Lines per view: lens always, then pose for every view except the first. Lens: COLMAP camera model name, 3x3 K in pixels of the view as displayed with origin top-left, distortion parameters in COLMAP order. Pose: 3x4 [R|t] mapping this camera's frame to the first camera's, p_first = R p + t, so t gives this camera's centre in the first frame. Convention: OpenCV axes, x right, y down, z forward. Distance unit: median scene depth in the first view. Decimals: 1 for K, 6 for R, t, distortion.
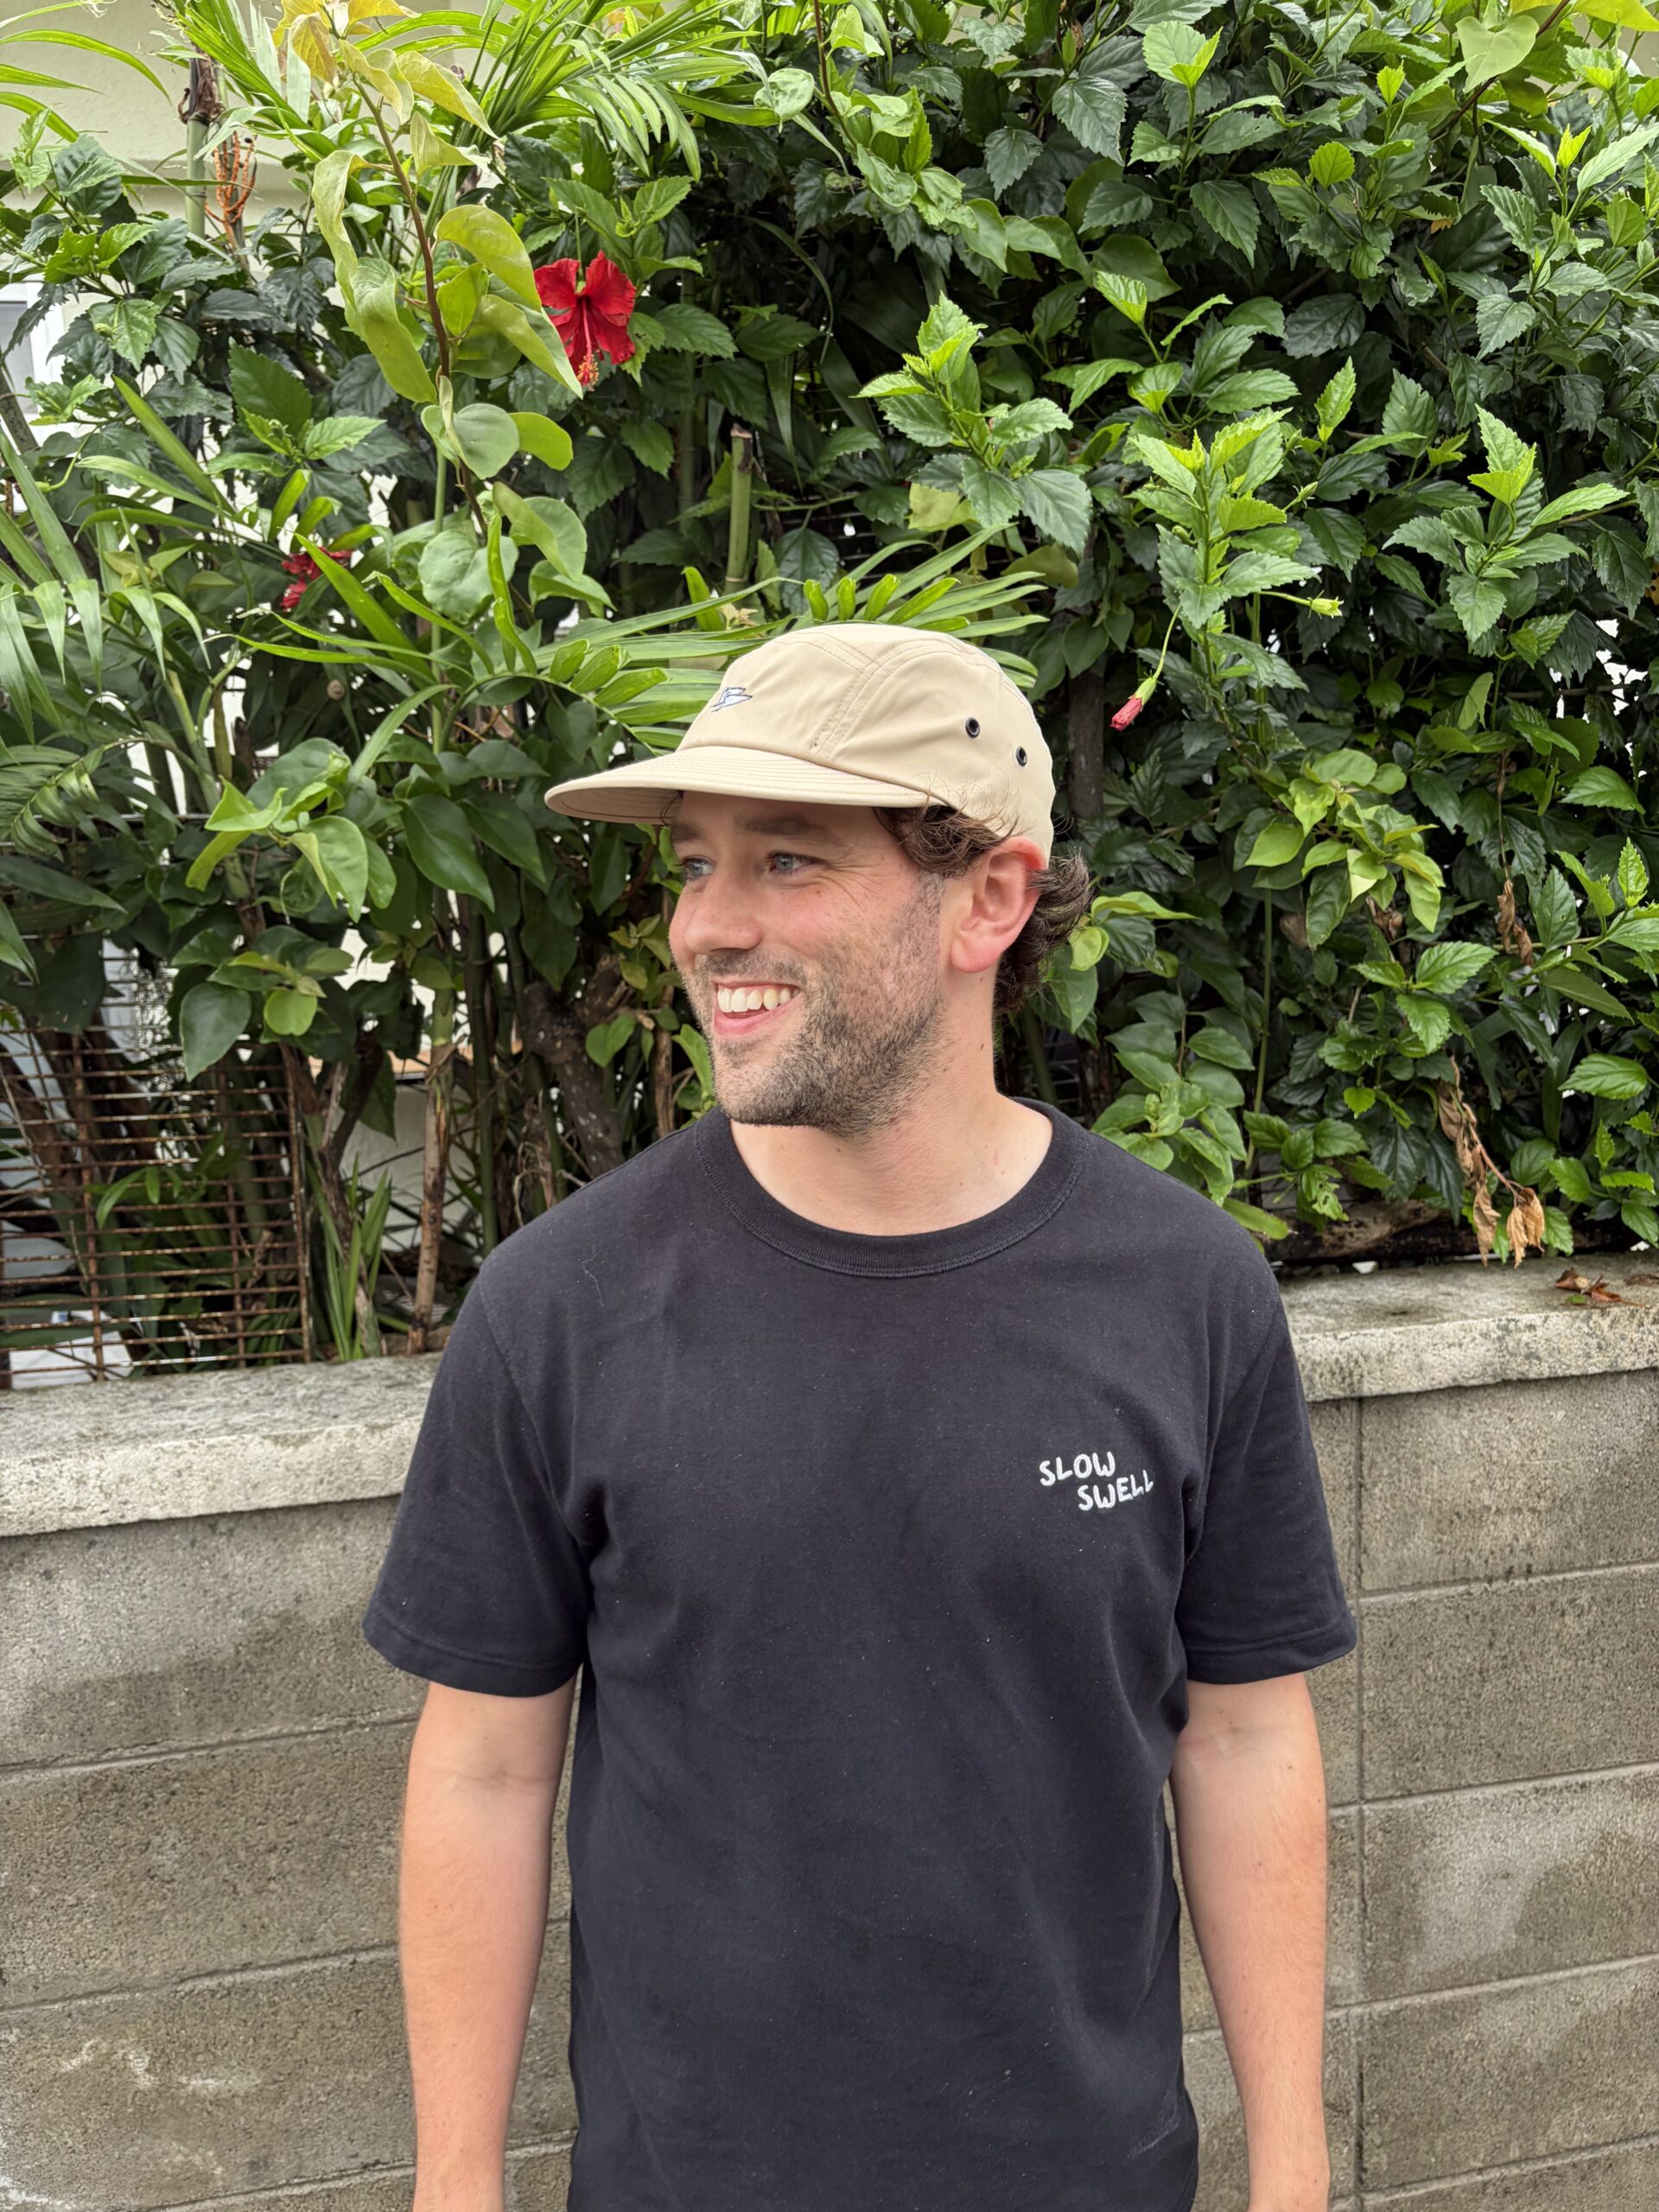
lens RADIAL K [[1662.8, 0, 829.5], [0, 1662.8, 1106.0], [0, 0, 1]] dist [0.004931, -0.047973]
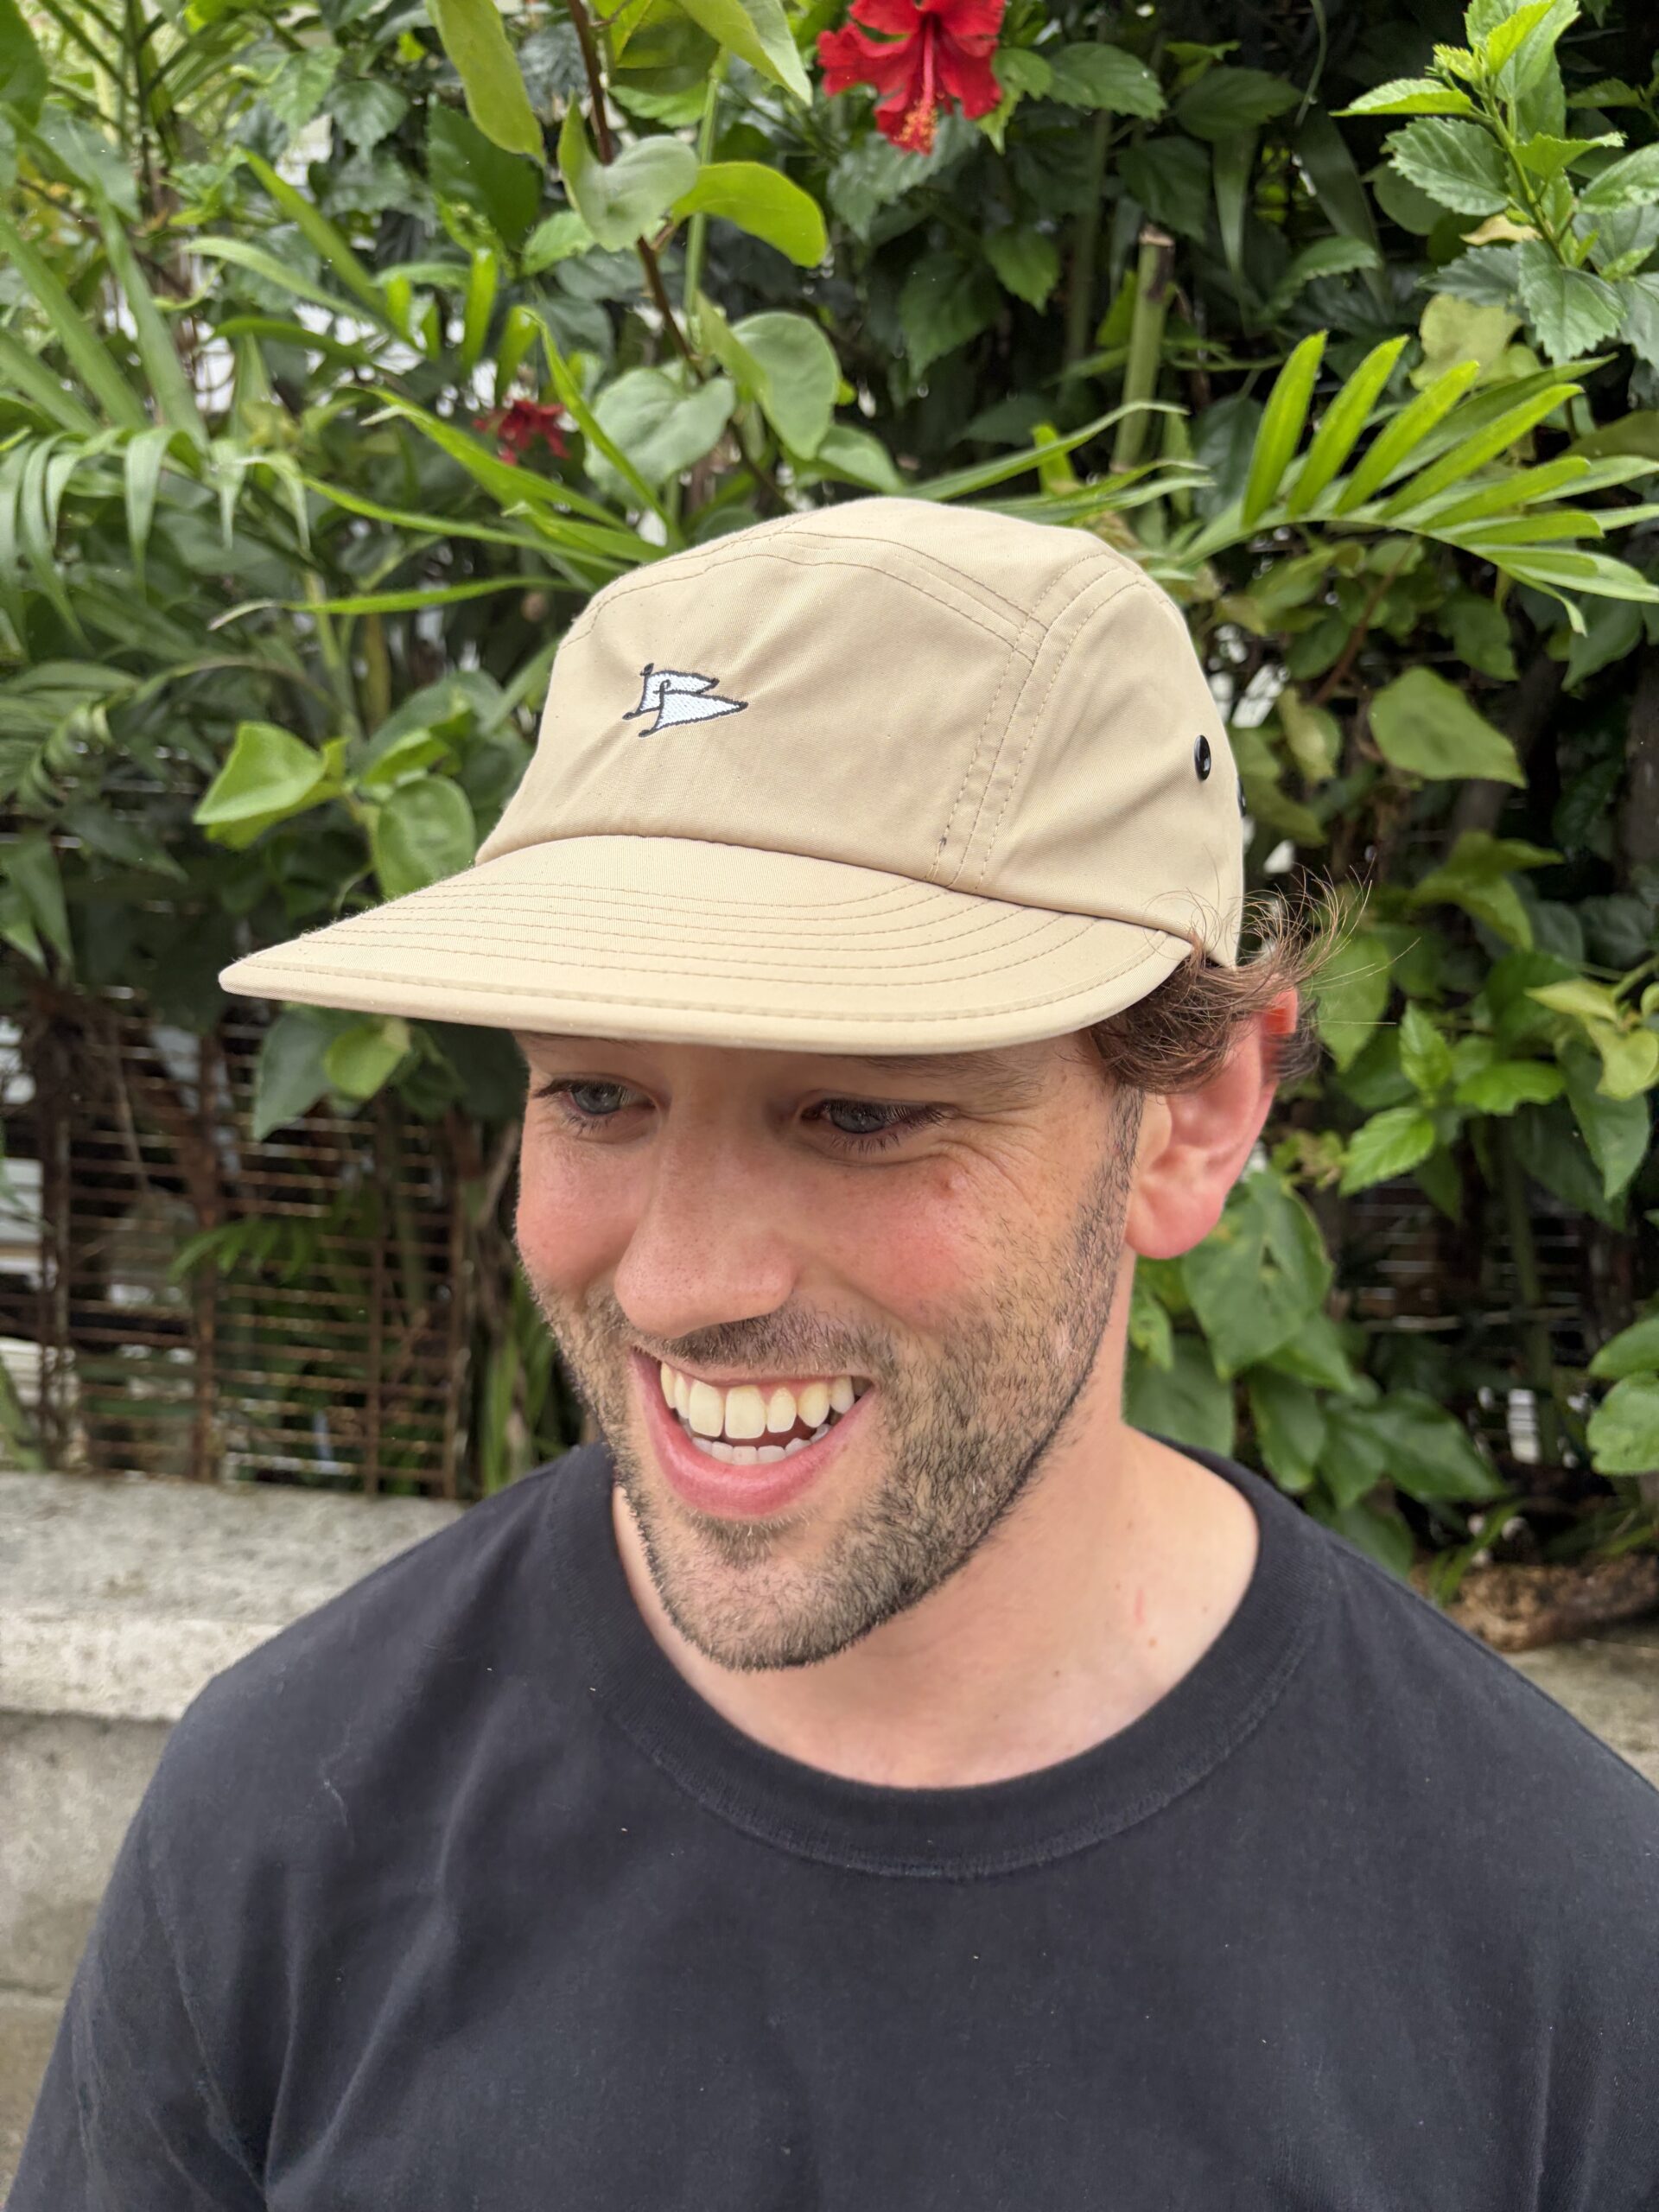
lens RADIAL K [[1652.4, 0, 797.3], [0, 1652.4, 1110.4], [0, 0, 1]] dist [0.061326, 0.000323]
pose [[0.959403, 0.109587, -0.259879, 0.023541], [-0.102862, 0.993916, 0.039380, -0.074136], [0.262613, -0.011049, 0.964838, 0.326064]]
